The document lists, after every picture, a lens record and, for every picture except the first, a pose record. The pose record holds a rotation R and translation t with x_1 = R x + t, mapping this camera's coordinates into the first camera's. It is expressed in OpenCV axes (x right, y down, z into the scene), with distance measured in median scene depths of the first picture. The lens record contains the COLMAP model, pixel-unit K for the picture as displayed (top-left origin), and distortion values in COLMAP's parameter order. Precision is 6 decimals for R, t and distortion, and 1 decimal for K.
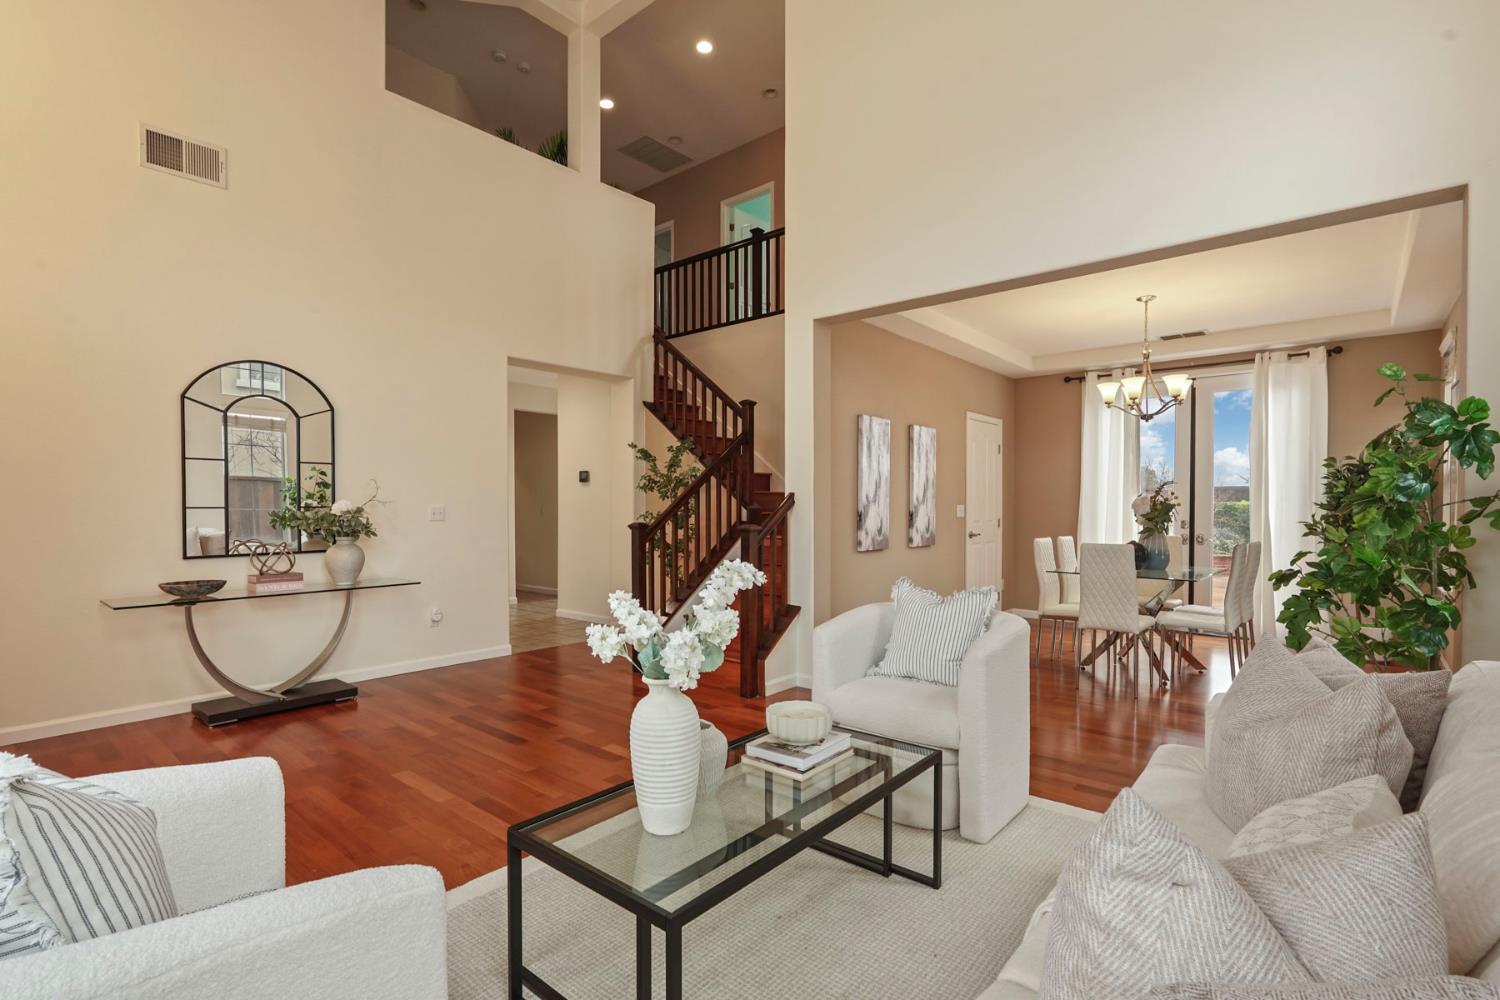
lens RADIAL K [[733.3, 0, 752.8], [0, 733.3, 512.6], [0, 0, 1]] dist [-0.010294, 0.002329]
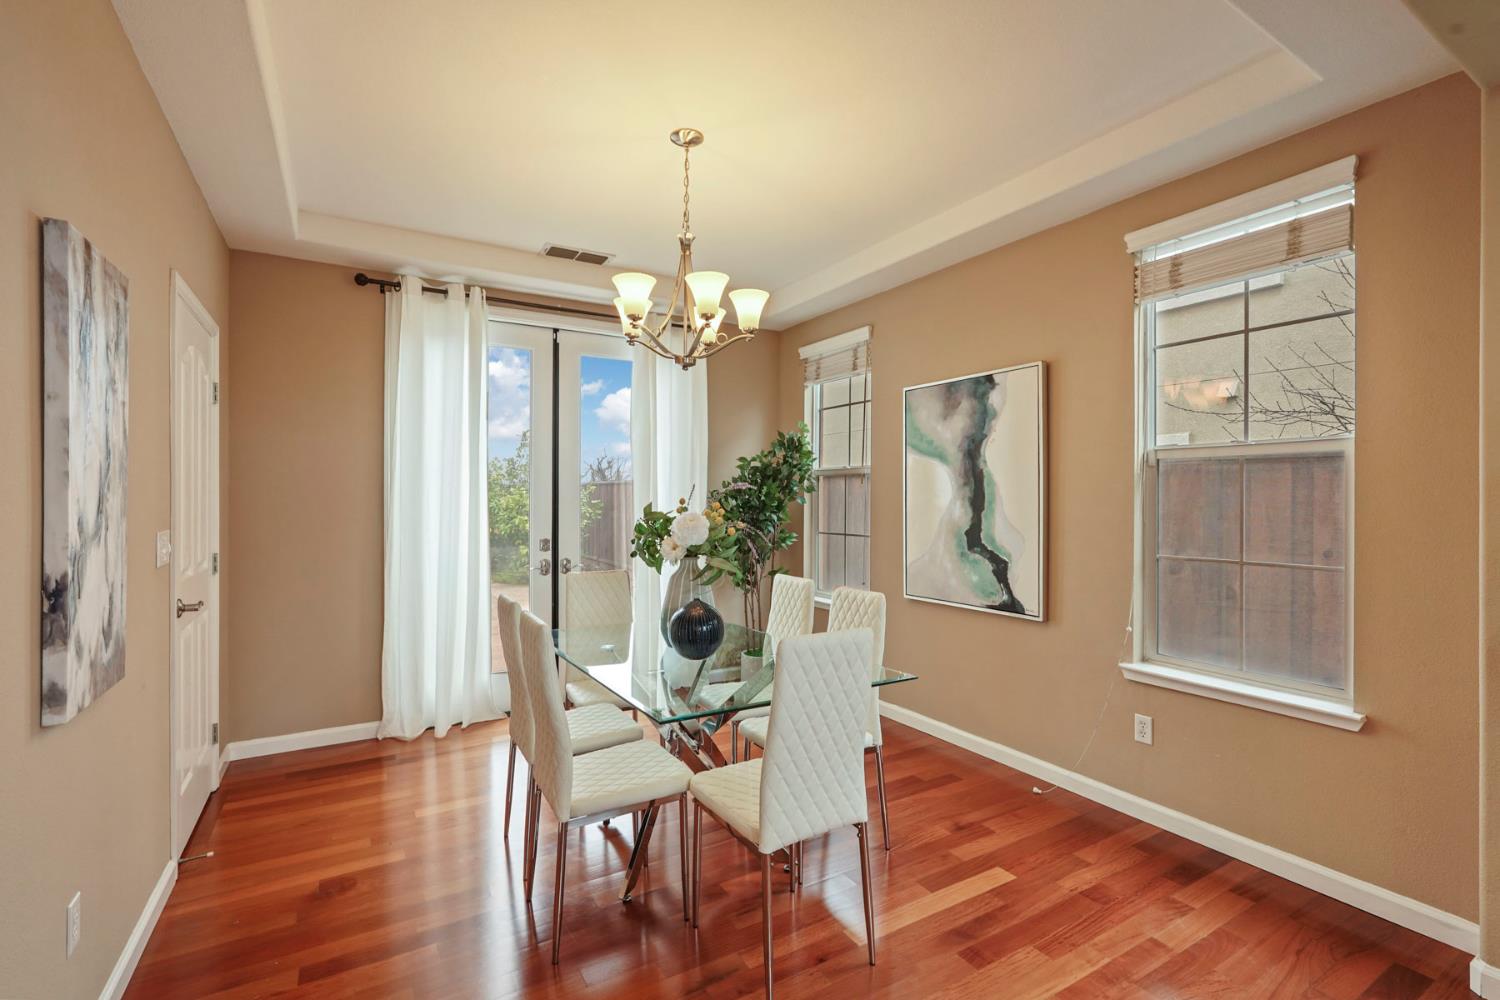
lens RADIAL K [[672.2, 0, 745.7], [0, 672.2, 502.8], [0, 0, 1]] dist [-0.008998, 0.005767]
pose [[0.335628, -0.003842, 0.941987, 0.185049], [0.007586, 0.999970, 0.001376, -0.055458], [-0.941964, 0.006684, 0.335647, 1.559028]]
